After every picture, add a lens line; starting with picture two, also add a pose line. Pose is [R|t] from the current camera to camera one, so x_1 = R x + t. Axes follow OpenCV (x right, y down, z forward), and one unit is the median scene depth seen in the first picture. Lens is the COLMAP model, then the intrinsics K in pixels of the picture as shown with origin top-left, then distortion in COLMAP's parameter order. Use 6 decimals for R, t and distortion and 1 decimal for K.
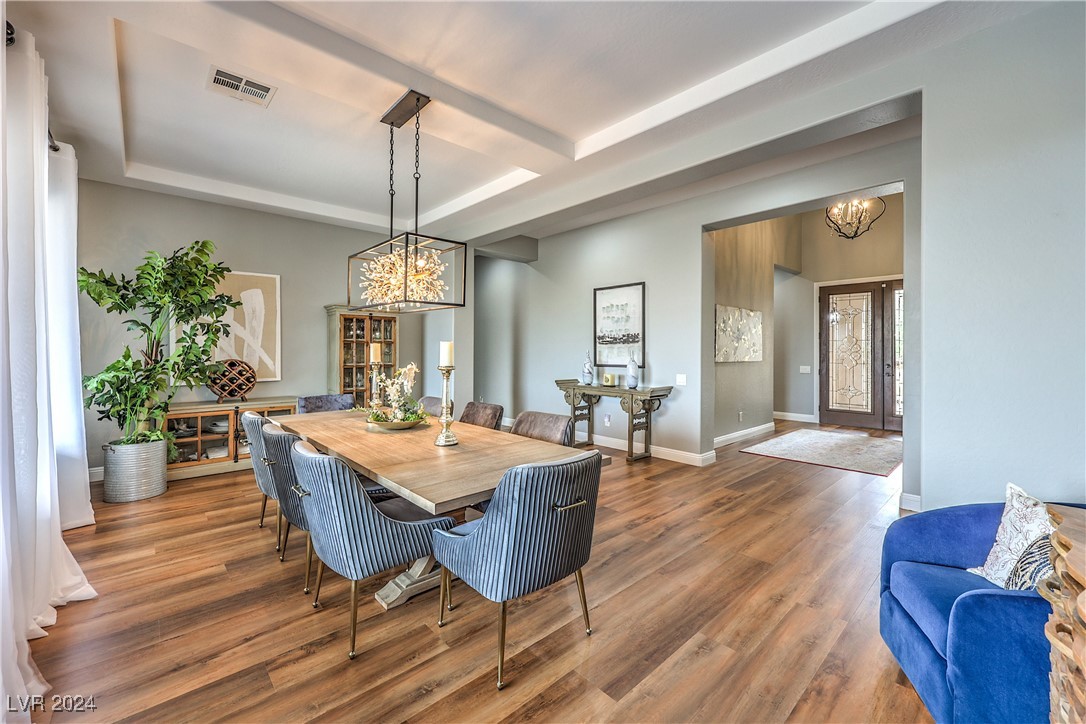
lens RADIAL K [[439.6, 0, 545.5], [0, 439.6, 355.2], [0, 0, 1]] dist [0.002719, 0.000757]
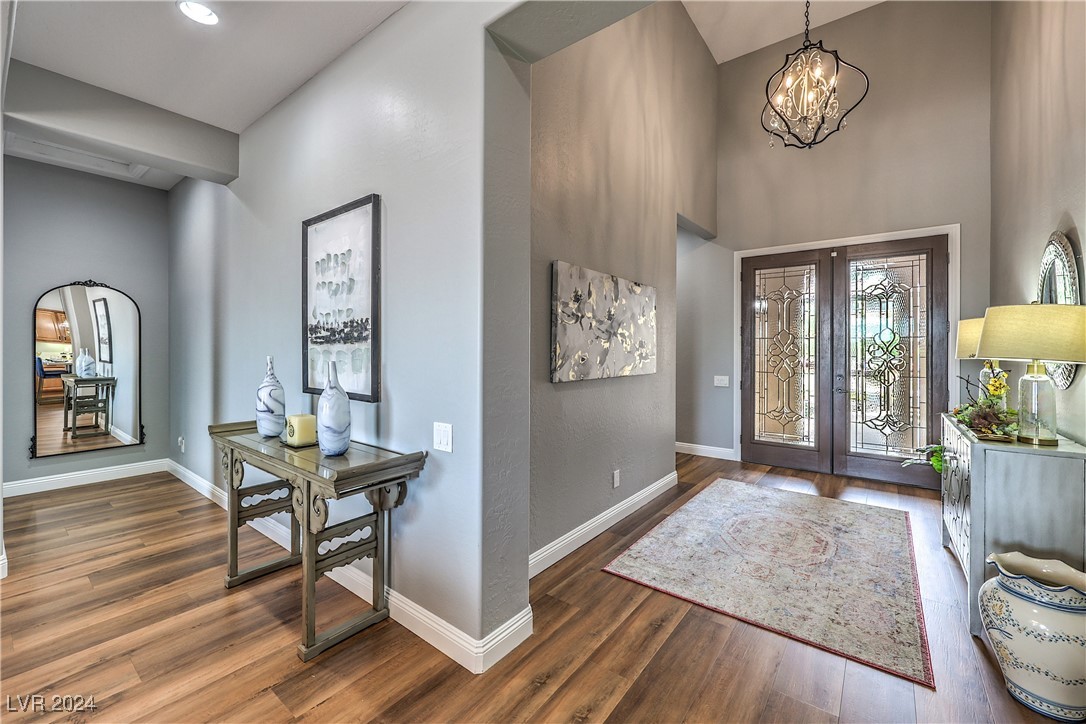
lens RADIAL K [[439.6, 0, 541.6], [0, 439.6, 352.8], [0, 0, 1]] dist [0.002719, 0.000757]
pose [[0.986818, -0.000967, 0.161829, 0.280589], [0.000850, 0.999999, 0.000791, -0.015818], [-0.161830, -0.000643, 0.986819, 0.509578]]
